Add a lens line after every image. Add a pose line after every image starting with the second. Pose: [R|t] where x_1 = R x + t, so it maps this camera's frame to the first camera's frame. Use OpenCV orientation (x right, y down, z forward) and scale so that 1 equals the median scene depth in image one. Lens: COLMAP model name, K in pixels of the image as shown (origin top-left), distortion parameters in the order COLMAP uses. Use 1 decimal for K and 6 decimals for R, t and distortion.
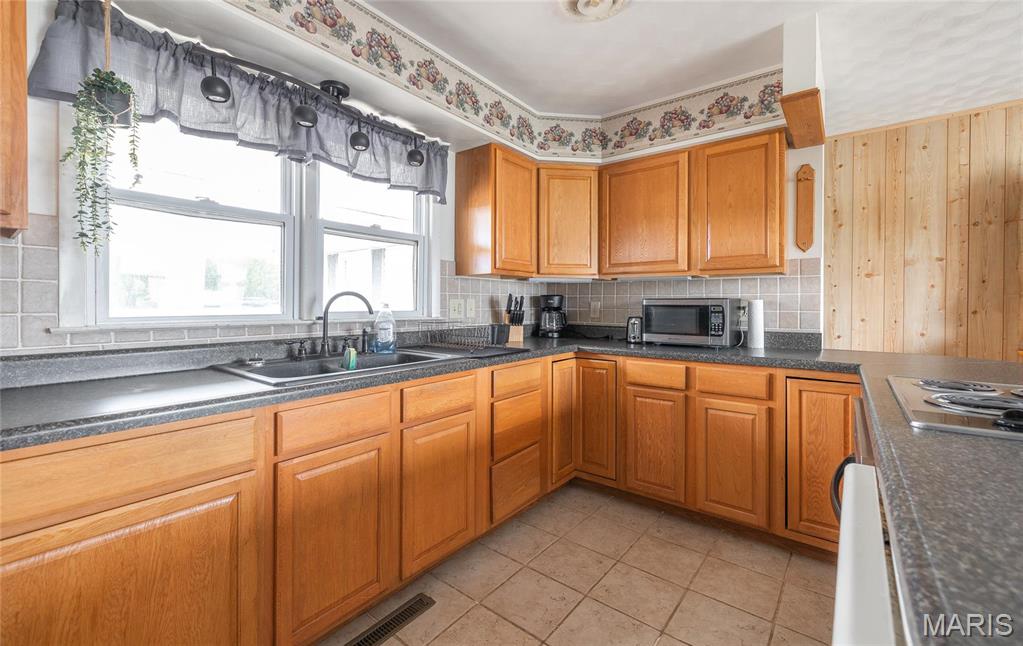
lens RADIAL K [[430.8, 0, 509.5], [0, 430.8, 304.7], [0, 0, 1]] dist [-0.003973, -0.000572]
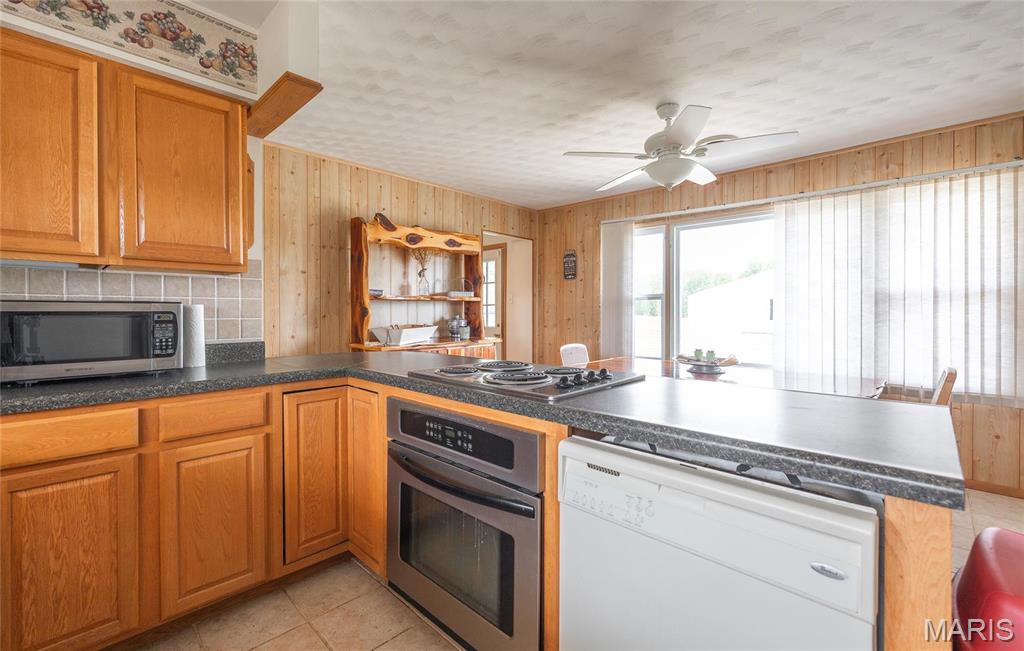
lens RADIAL K [[434.7, 0, 515.4], [0, 434.7, 313.1], [0, 0, 1]] dist [-0.001505, 0.000277]
pose [[0.092784, -0.007854, 0.995655, -0.161222], [0.002221, 0.999968, 0.007682, -0.001065], [-0.995684, 0.001499, 0.092799, 0.368883]]
